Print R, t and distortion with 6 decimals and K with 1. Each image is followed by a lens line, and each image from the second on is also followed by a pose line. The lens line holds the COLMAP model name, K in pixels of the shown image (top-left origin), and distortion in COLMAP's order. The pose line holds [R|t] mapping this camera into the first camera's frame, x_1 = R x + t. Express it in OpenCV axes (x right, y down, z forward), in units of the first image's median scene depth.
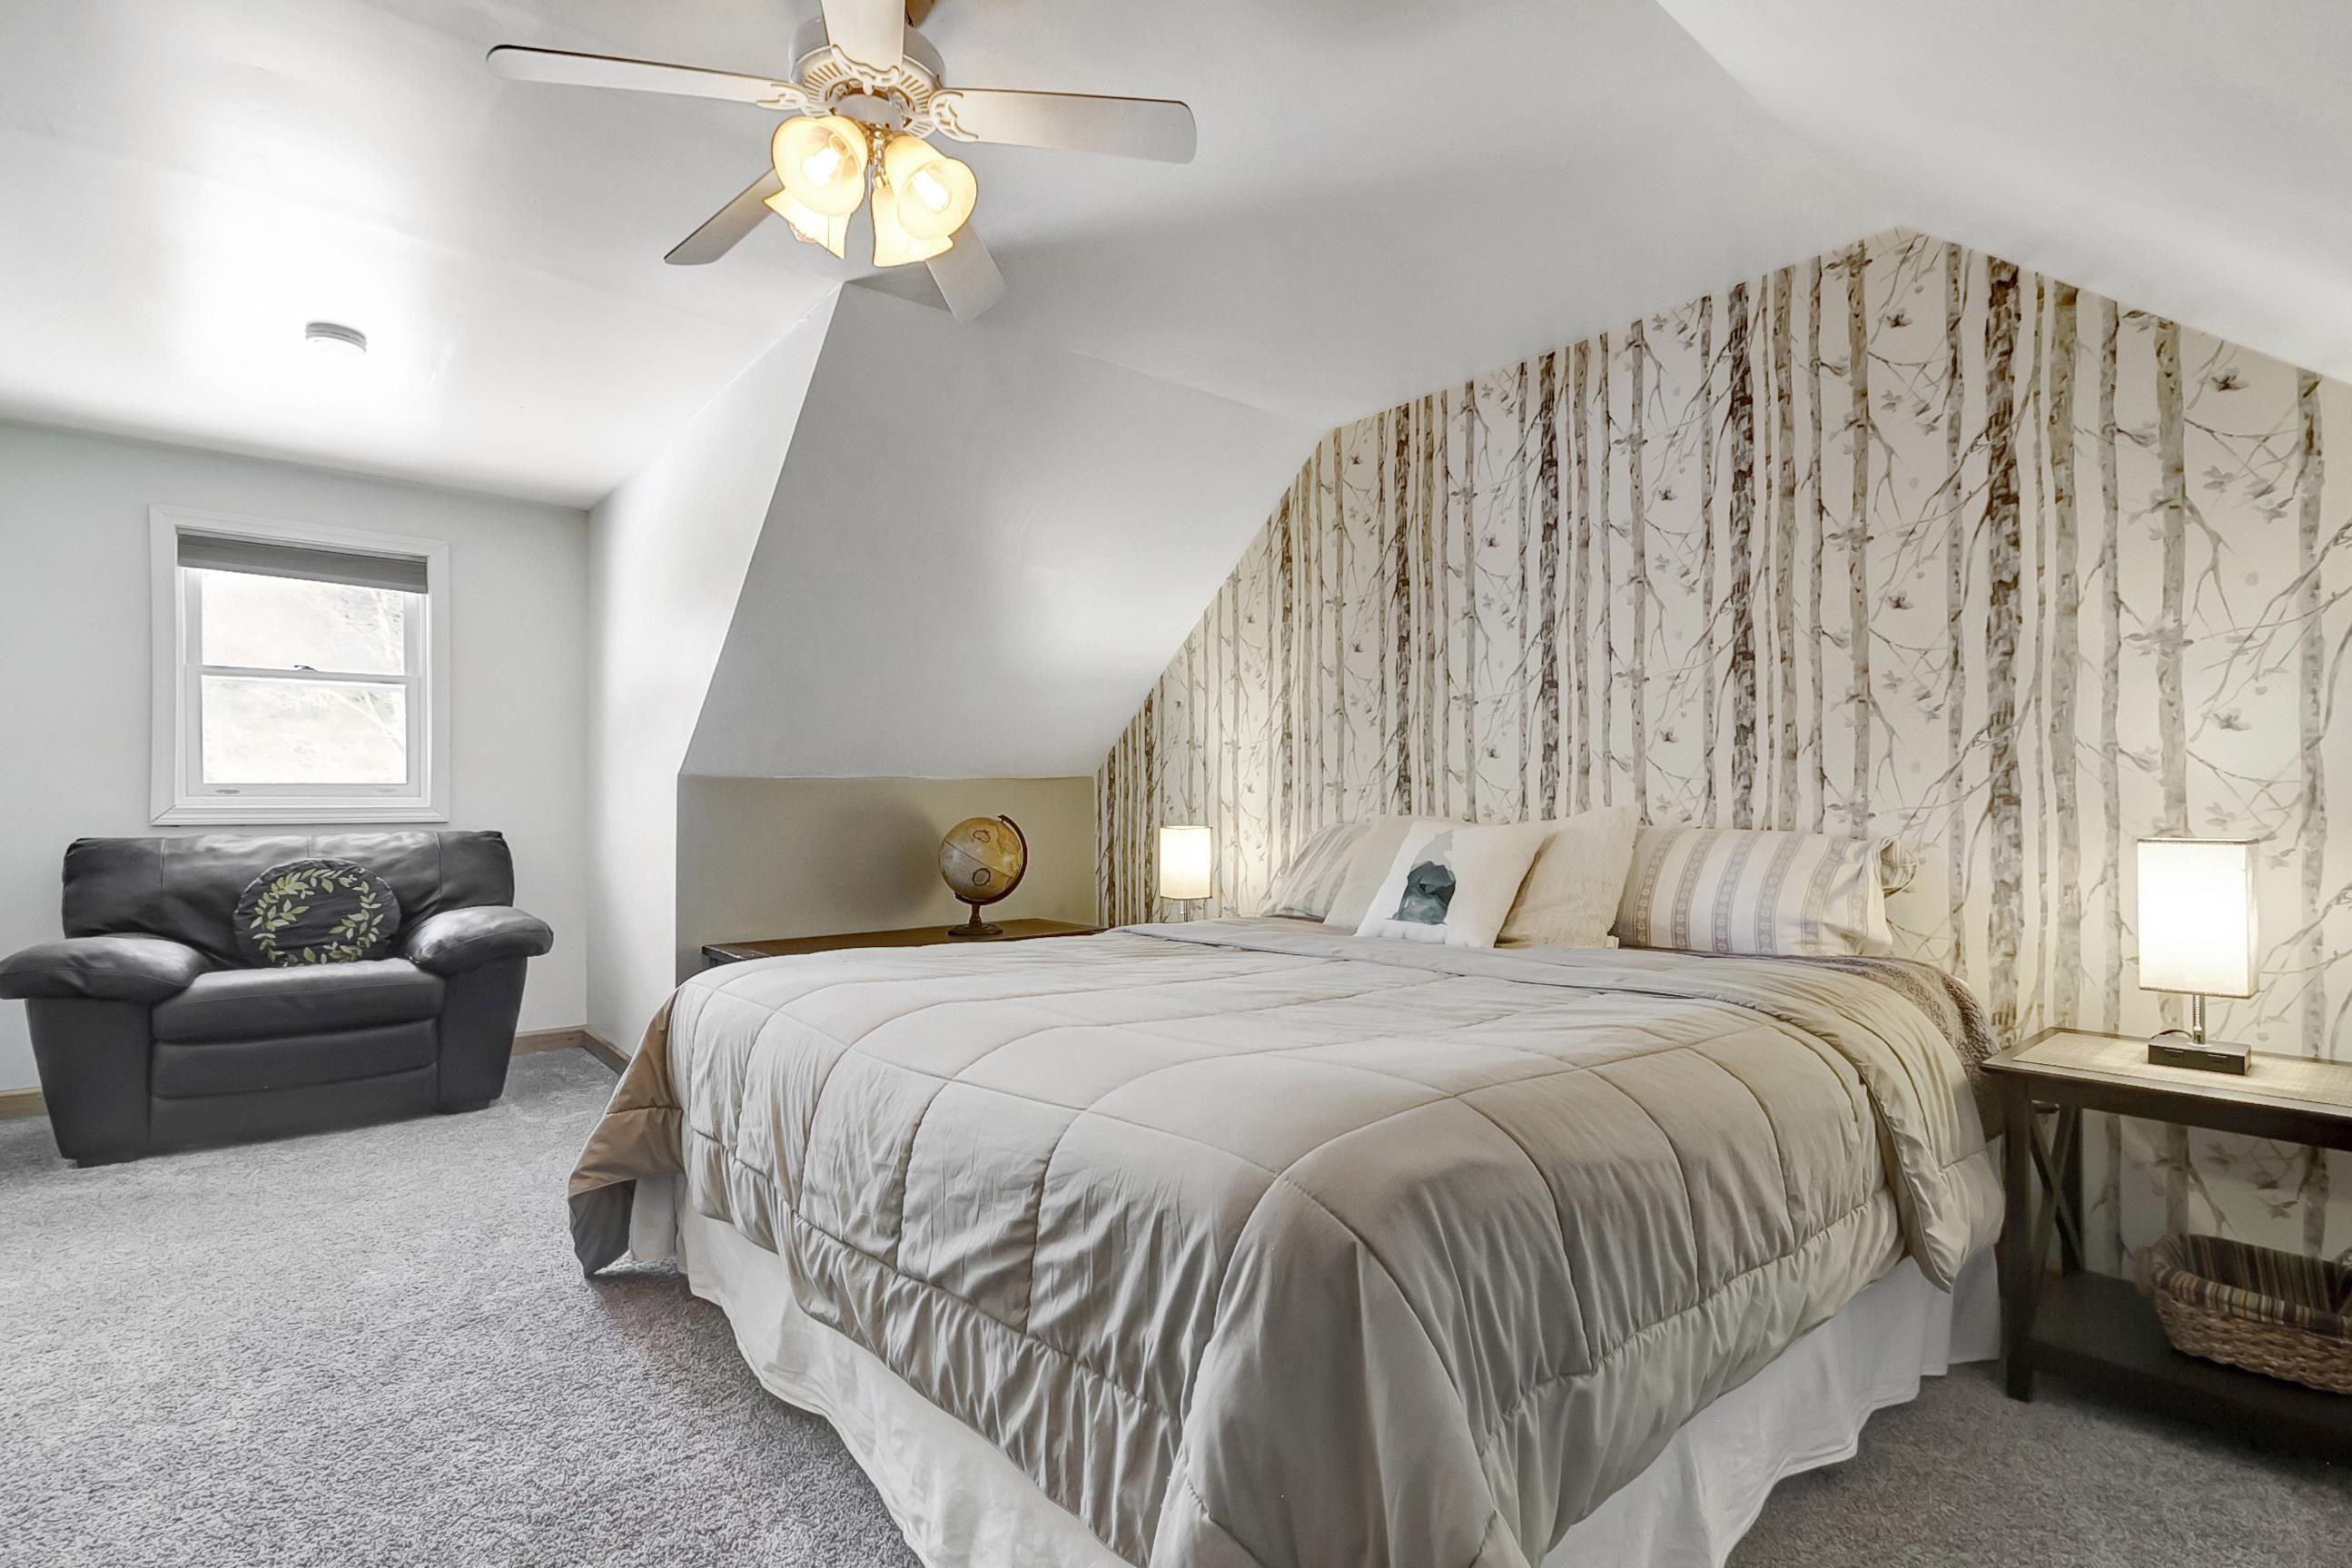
lens RADIAL K [[1108.1, 0, 1197.6], [0, 1108.1, 789.9], [0, 0, 1]] dist [0.008080, 0.000257]
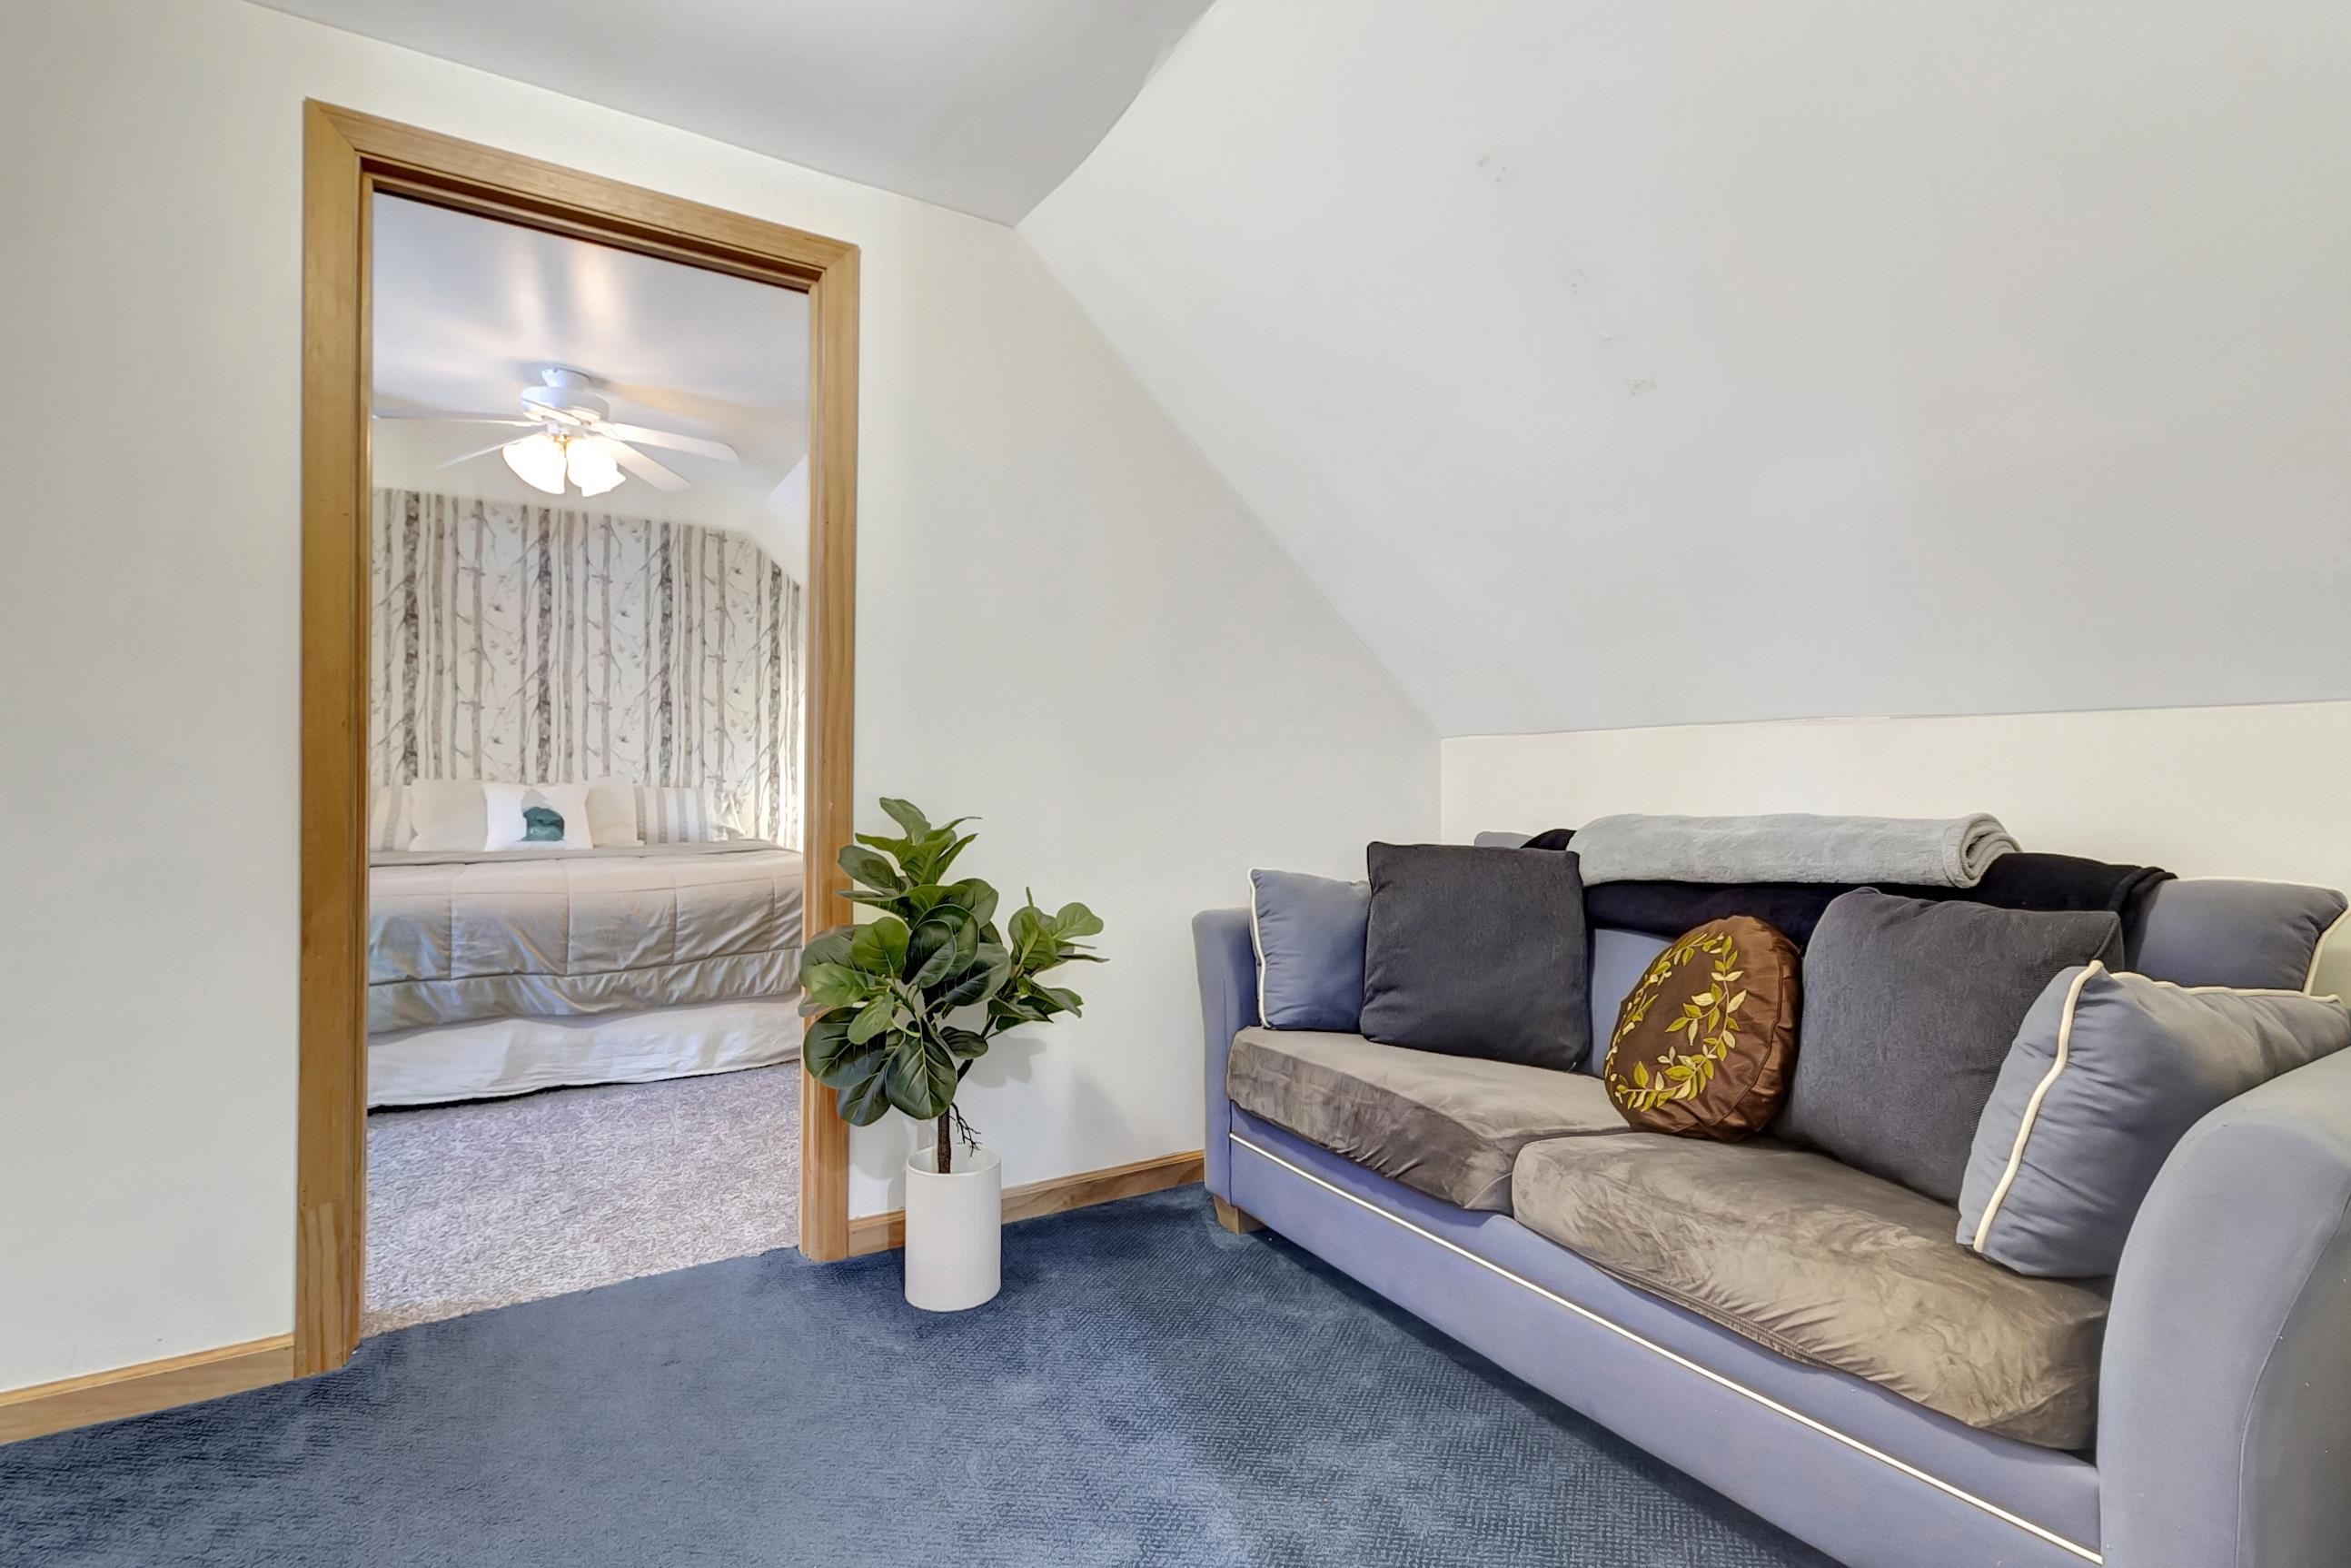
lens RADIAL K [[1107.7, 0, 1197.1], [0, 1107.7, 789.9], [0, 0, 1]] dist [0.008080, 0.000257]
pose [[0.129072, -0.002376, 0.991632, -1.422360], [-0.028049, 0.999588, 0.006046, -0.000204], [-0.991238, -0.028595, 0.128952, -0.252397]]
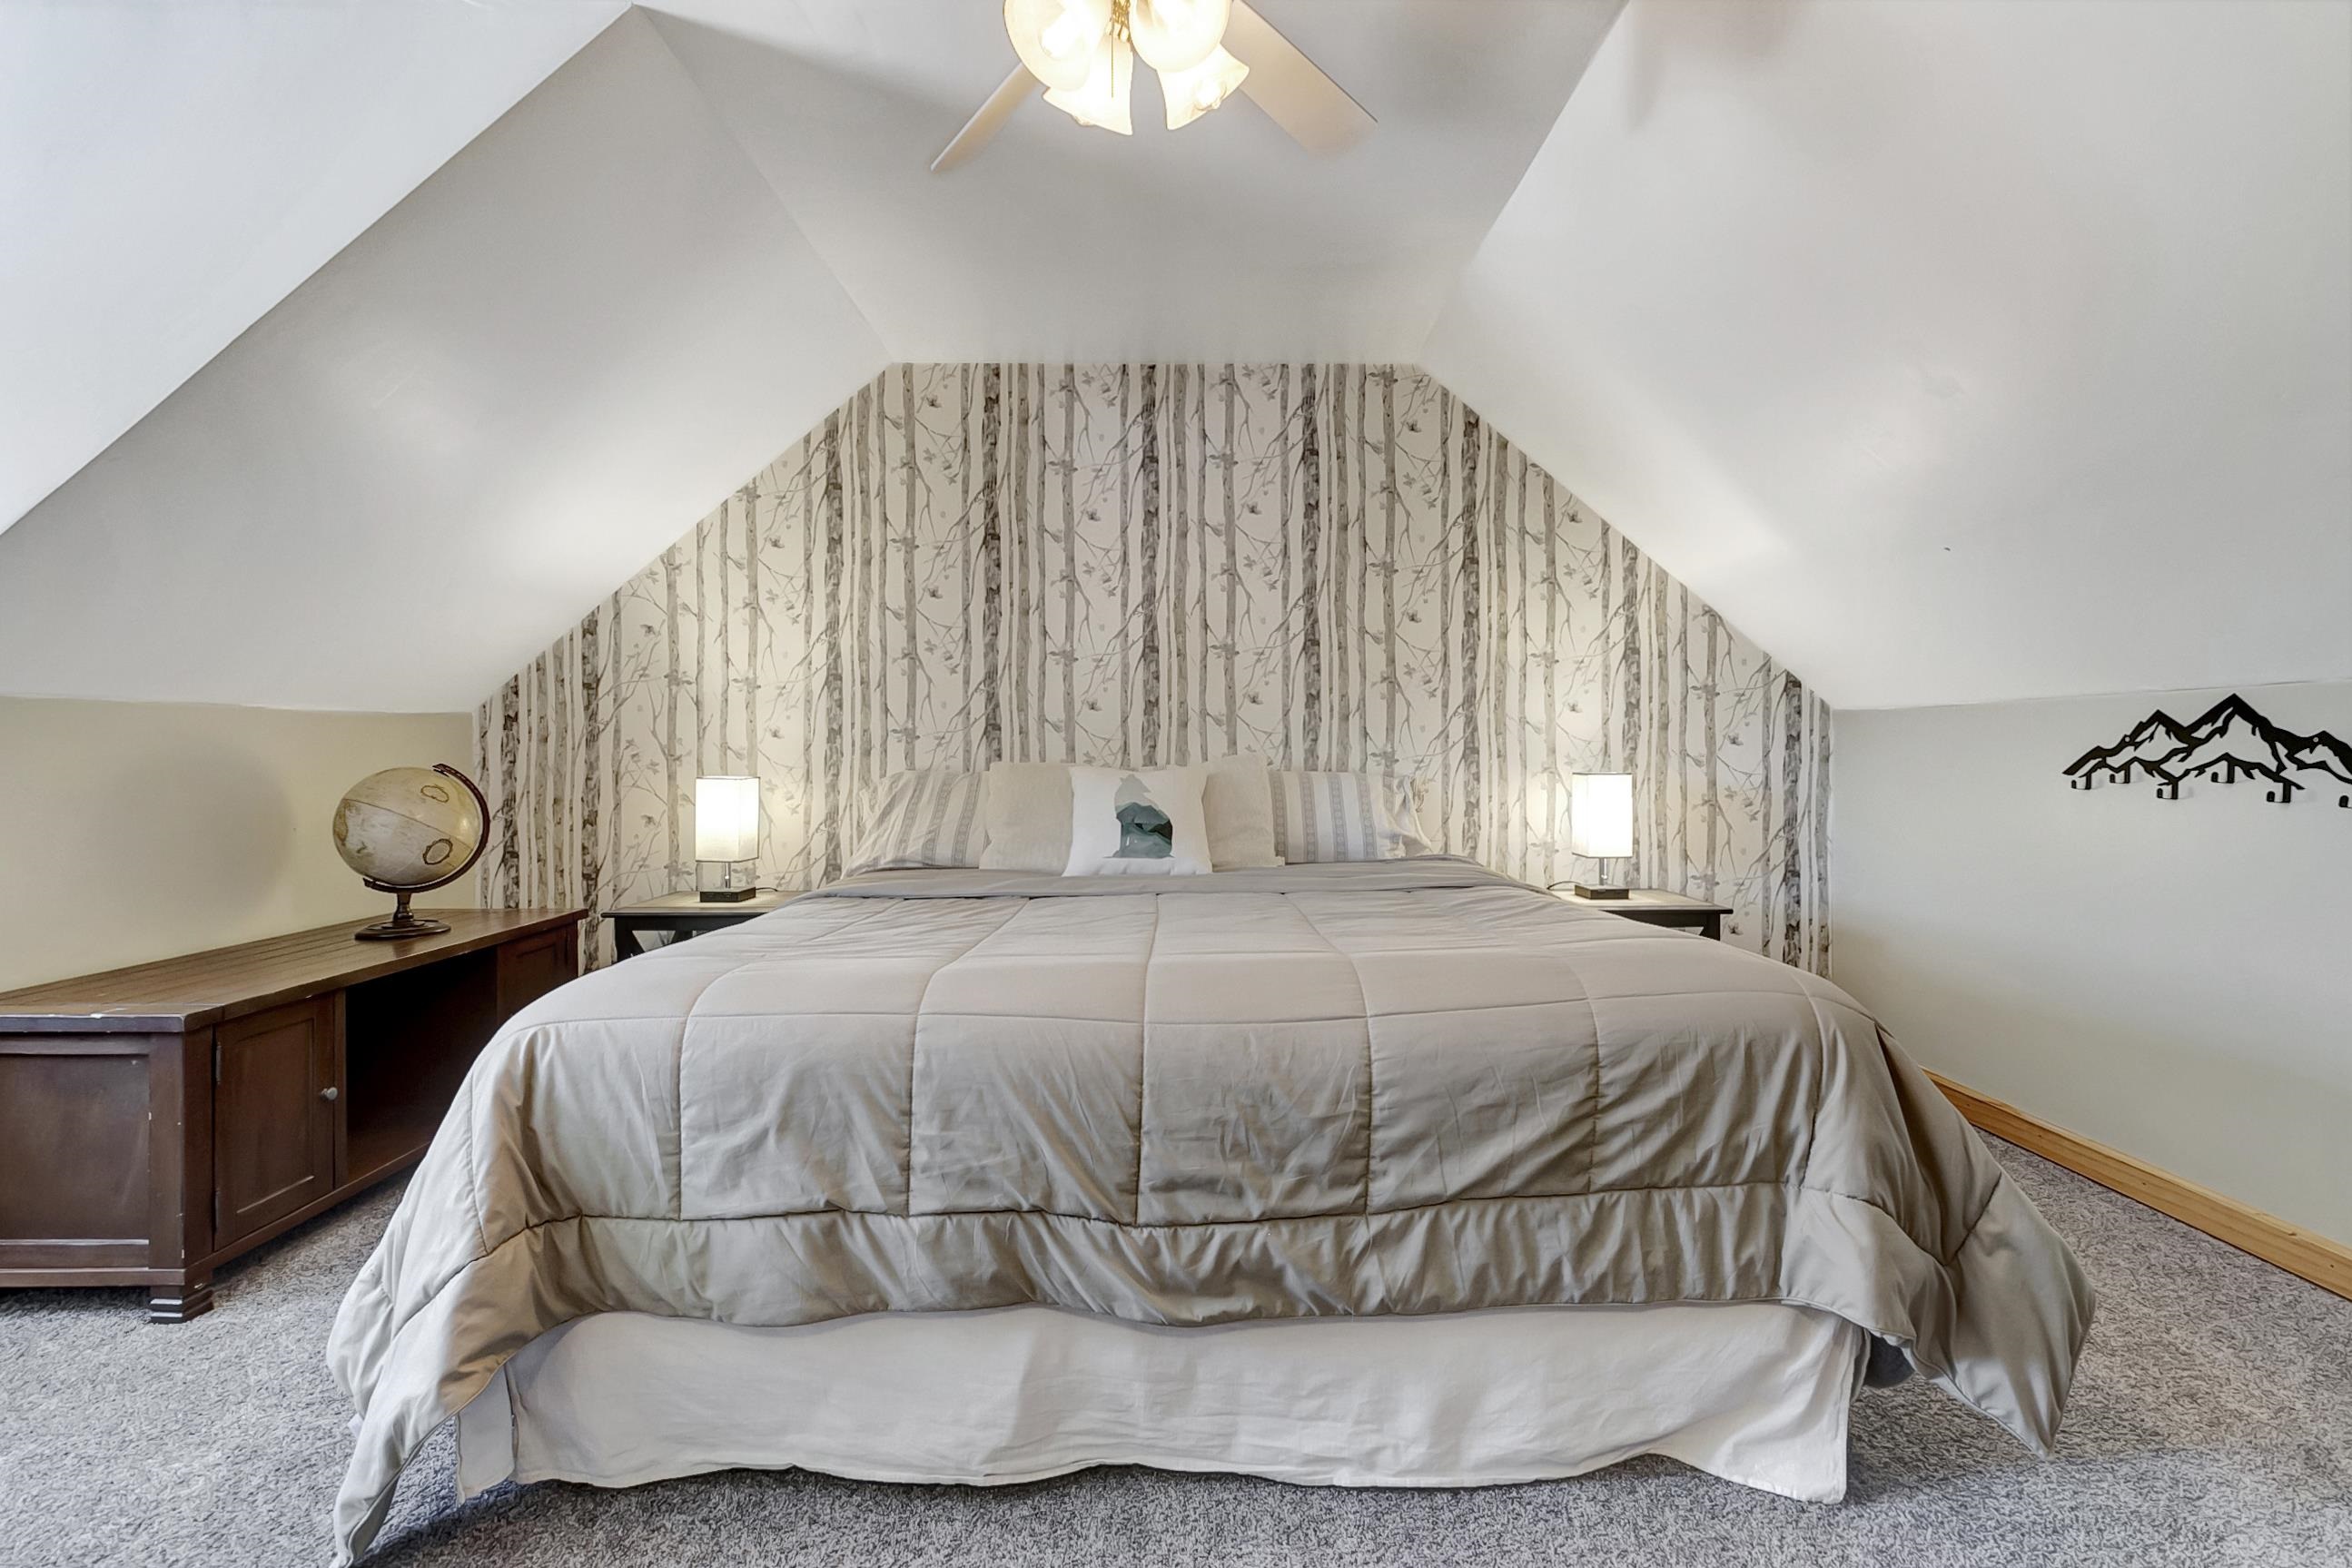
lens RADIAL K [[1091.0, 0, 1167.0], [0, 1091.0, 756.1], [0, 0, 1]] dist [-0.000016, -0.000174]
pose [[0.634290, 0.004694, 0.773081, -0.633458], [-0.013089, 0.999903, 0.004667, 0.012932], [-0.772984, -0.013079, 0.634290, 0.293748]]
